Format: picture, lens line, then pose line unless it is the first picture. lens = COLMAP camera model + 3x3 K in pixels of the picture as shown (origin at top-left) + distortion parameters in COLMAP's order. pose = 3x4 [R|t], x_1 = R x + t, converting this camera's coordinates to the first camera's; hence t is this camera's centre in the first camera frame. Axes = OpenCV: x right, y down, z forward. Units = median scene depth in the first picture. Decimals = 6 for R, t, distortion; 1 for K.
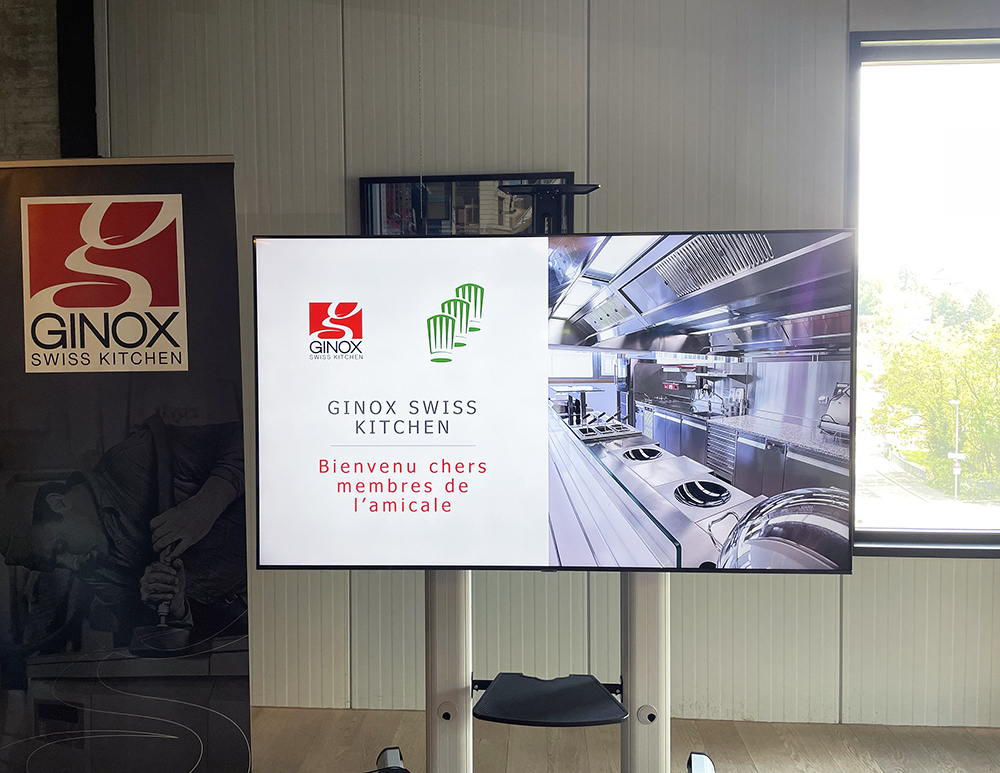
lens RADIAL K [[941.4, 0, 500.0], [0, 941.4, 386.5], [0, 0, 1]] dist [-0.008603, -0.011604]
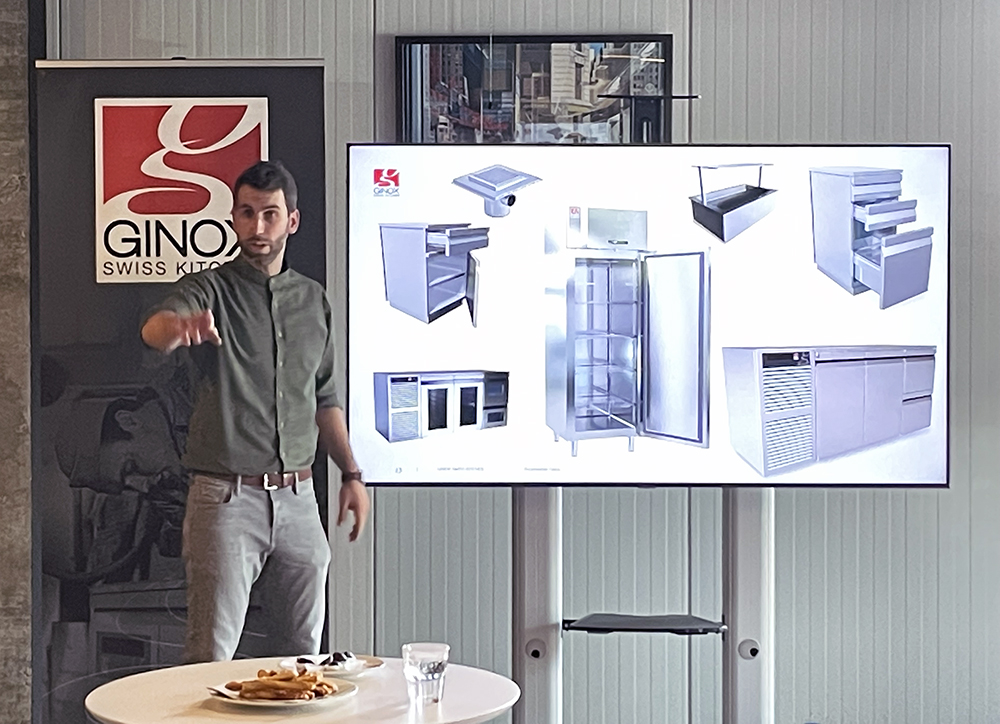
lens RADIAL K [[2573.4, 0, 500.0], [0, 2573.4, 362.0], [0, 0, 1]] dist [0.012379, 0.536100]
pose [[0.999841, 0.003026, 0.017558, -0.142129], [-0.003088, 0.999989, 0.003491, 0.054644], [-0.017547, -0.003544, 0.999840, -1.593432]]
